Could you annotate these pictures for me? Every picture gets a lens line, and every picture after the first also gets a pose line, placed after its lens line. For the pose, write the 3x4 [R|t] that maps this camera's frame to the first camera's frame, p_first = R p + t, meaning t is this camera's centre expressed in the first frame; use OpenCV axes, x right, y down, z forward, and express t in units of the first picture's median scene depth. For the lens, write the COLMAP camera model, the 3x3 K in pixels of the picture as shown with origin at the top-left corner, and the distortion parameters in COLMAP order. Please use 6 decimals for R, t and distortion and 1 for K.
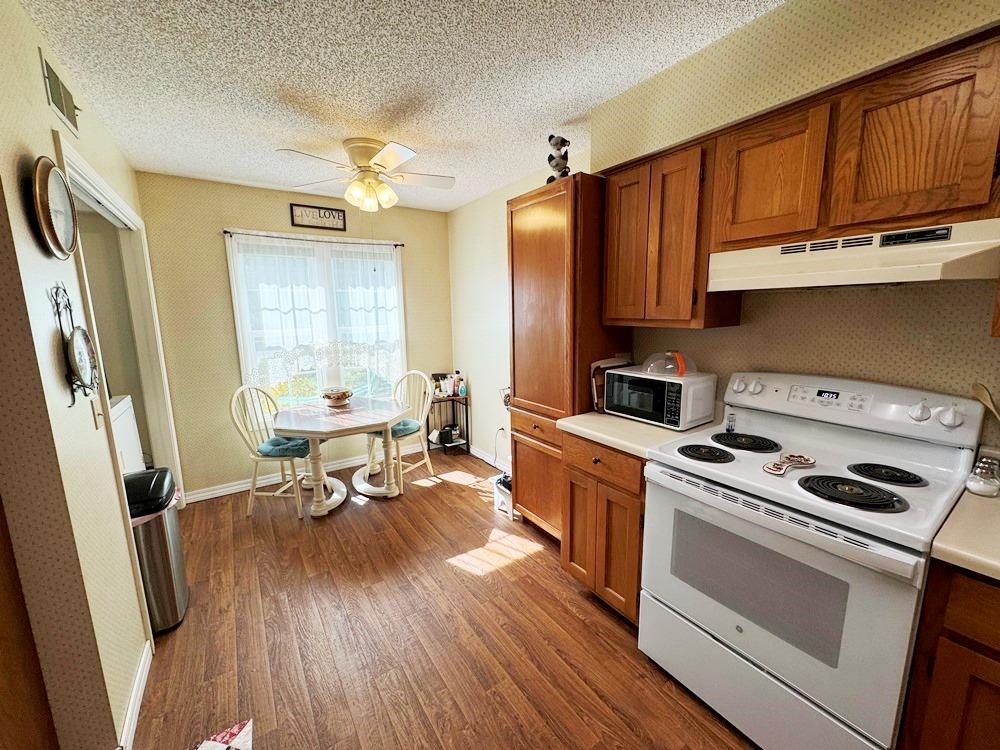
lens RADIAL K [[396.5, 0, 499.3], [0, 396.5, 373.1], [0, 0, 1]] dist [-0.002769, 0.000183]
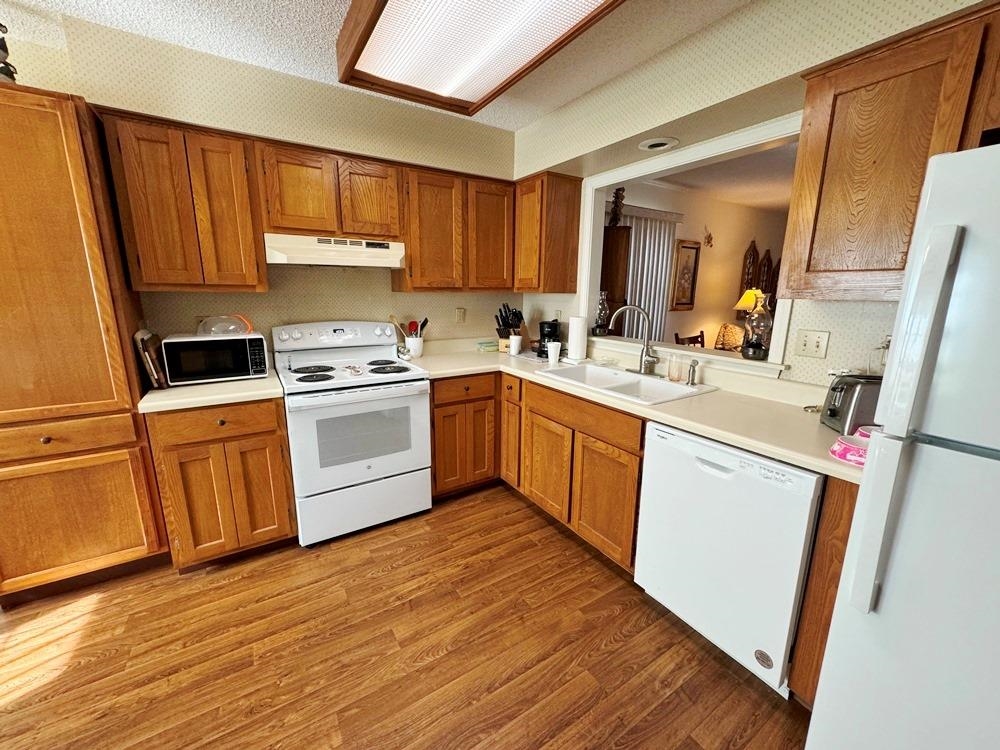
lens RADIAL K [[396.5, 0, 500.7], [0, 396.5, 373.9], [0, 0, 1]] dist [-0.002769, 0.000183]
pose [[0.027559, -0.191597, 0.981087, -0.766803], [0.148759, 0.971317, 0.185511, 0.018226], [-0.988489, 0.140833, 0.055270, 0.225774]]
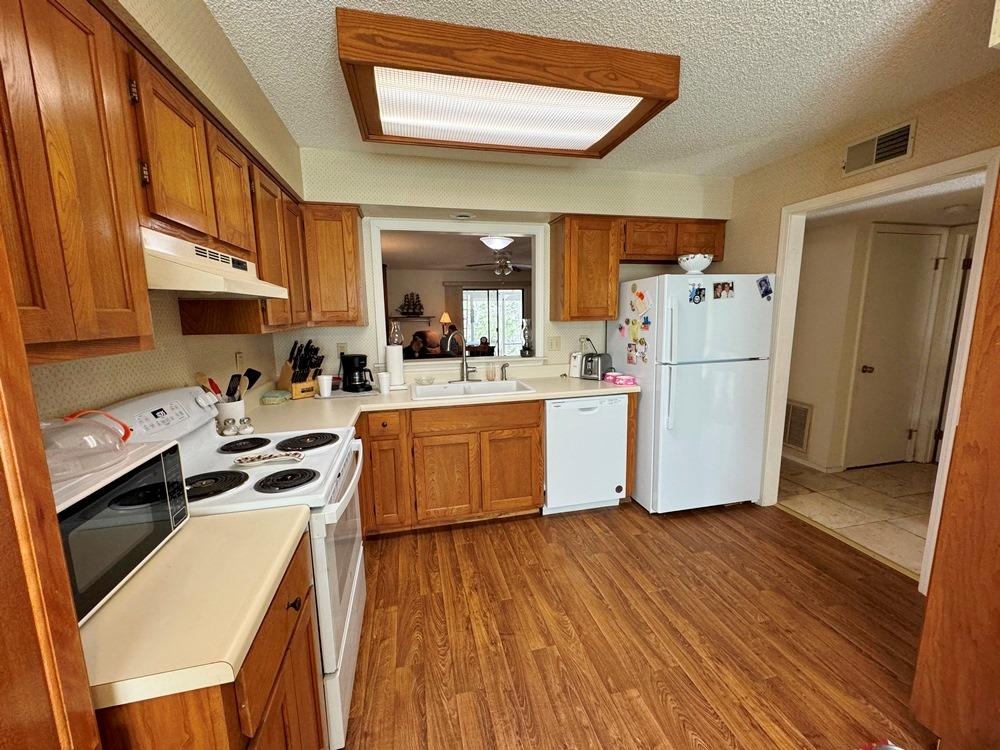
lens RADIAL K [[396.5, 0, 498.5], [0, 396.5, 373.2], [0, 0, 1]] dist [-0.002769, 0.000183]
pose [[-0.933397, -0.023701, 0.358062, 0.024974], [0.087304, 0.952836, 0.290655, -0.291318], [-0.348063, 0.302557, -0.887306, 1.793163]]
